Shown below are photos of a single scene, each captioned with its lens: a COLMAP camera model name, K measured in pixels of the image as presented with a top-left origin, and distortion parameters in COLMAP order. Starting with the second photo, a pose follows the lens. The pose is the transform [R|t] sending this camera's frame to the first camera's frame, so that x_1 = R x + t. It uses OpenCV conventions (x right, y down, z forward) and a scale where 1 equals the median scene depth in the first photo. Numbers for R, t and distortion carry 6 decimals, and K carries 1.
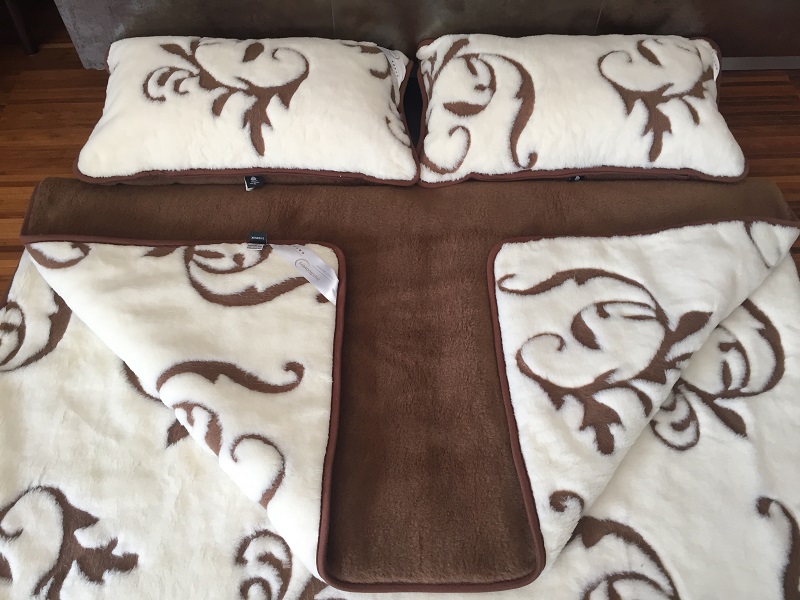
lens RADIAL K [[686.2, 0, 401.9], [0, 686.2, 301.7], [0, 0, 1]] dist [0.092883, -0.138781]
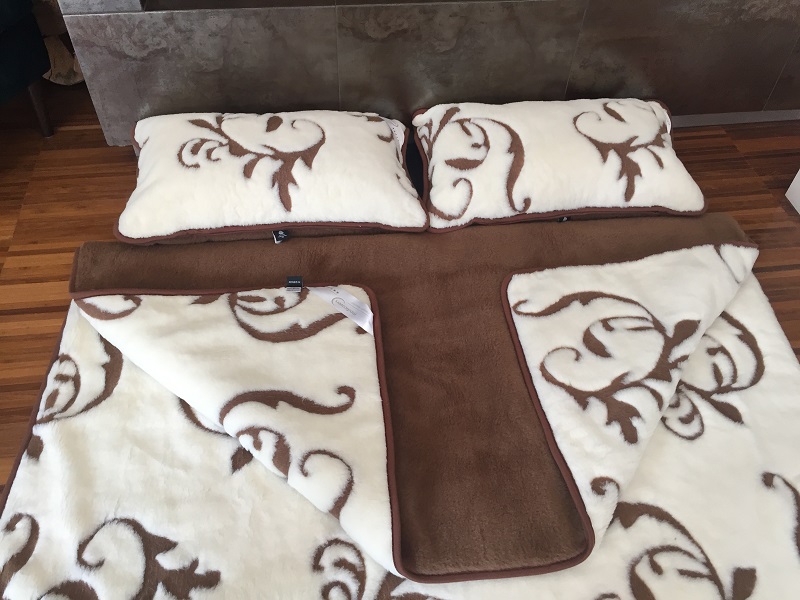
lens RADIAL K [[686.2, 0, 401.9], [0, 686.2, 301.7], [0, 0, 1]] dist [0.092883, -0.138781]
pose [[0.994155, -0.058531, 0.090720, -0.143956], [0.068773, 0.991072, -0.114221, 0.078415], [-0.083224, 0.119793, 0.989305, -0.103290]]
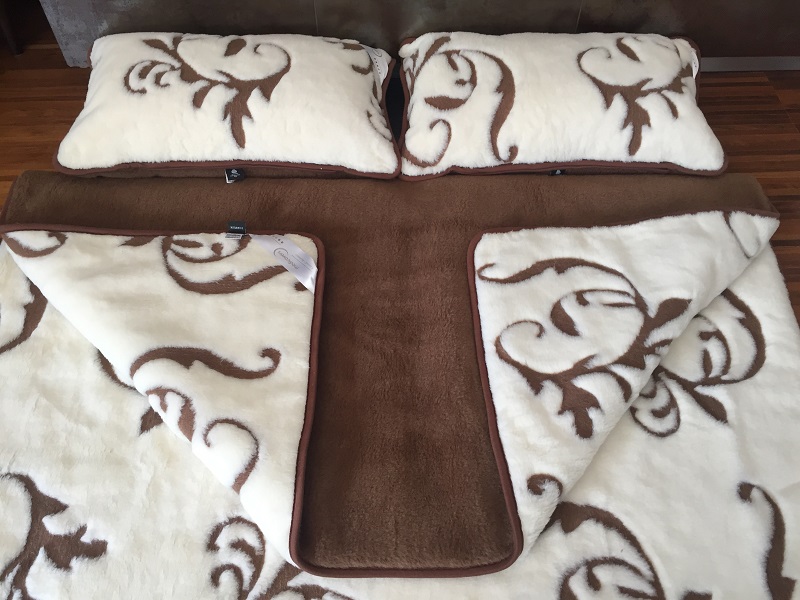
lens RADIAL K [[686.2, 0, 401.9], [0, 686.2, 301.7], [0, 0, 1]] dist [0.092883, -0.138781]
pose [[0.999972, -0.000029, 0.007511, 0.022244], [0.000298, 0.999358, -0.035825, 0.051256], [-0.007505, 0.035826, 0.999330, 0.007250]]
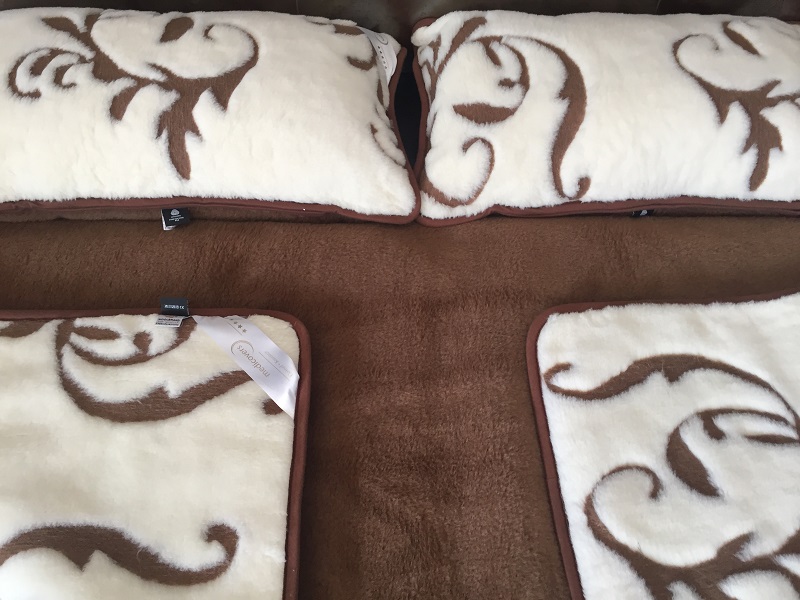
lens RADIAL K [[687.3, 0, 400.0], [0, 687.3, 300.0], [0, 0, 1]] dist [0.092979, -0.138768]
pose [[0.999400, -0.000427, 0.034628, -0.020114], [0.001049, 0.999839, -0.017936, -0.089055], [-0.034615, 0.017961, 0.999239, 0.350161]]
